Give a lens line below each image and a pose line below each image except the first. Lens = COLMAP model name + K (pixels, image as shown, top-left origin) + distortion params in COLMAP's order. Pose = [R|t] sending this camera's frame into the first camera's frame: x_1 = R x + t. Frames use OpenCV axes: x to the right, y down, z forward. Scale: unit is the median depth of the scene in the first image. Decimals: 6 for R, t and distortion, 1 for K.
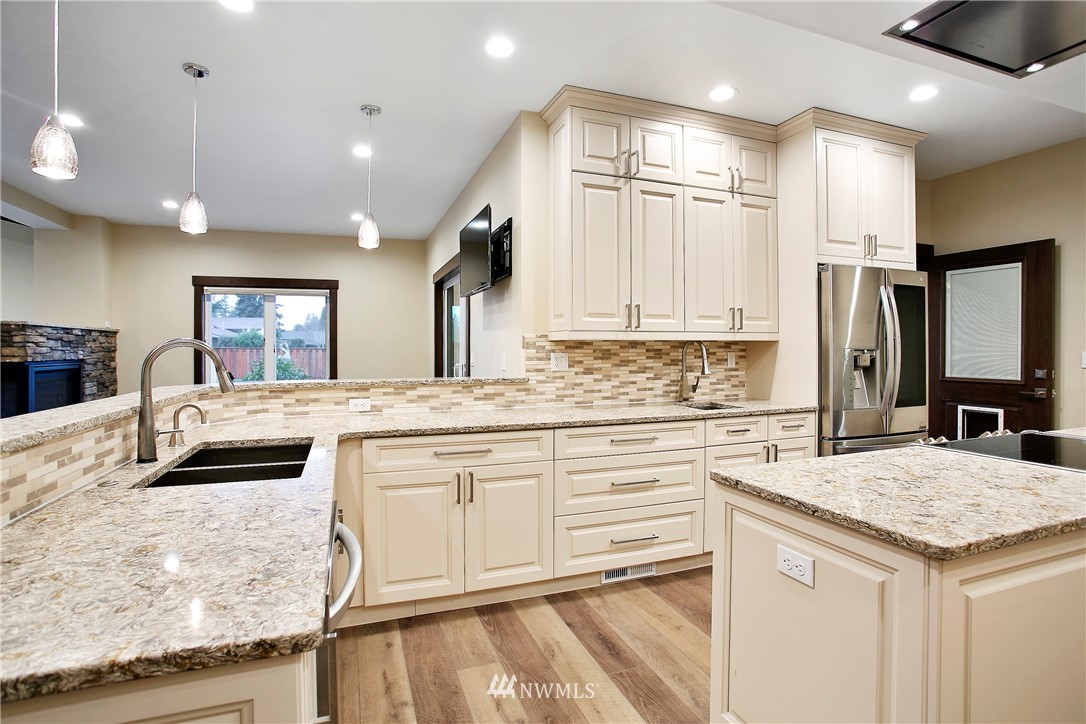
lens RADIAL K [[530.7, 0, 537.4], [0, 530.7, 360.9], [0, 0, 1]] dist [-0.055134, 0.014676]
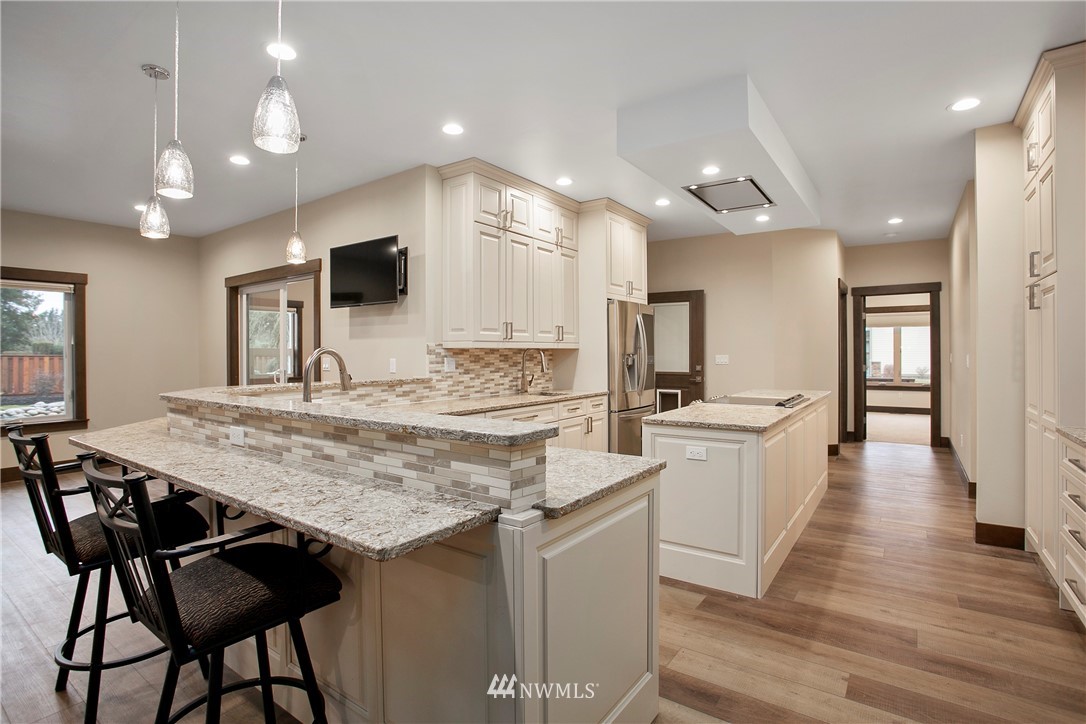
lens RADIAL K [[530.7, 0, 546.7], [0, 530.7, 365.3], [0, 0, 1]] dist [-0.055134, 0.014676]
pose [[0.821690, -0.014781, 0.569743, -0.489867], [0.015829, 0.999870, 0.003112, 0.002696], [-0.569715, 0.006462, 0.821817, -0.178703]]
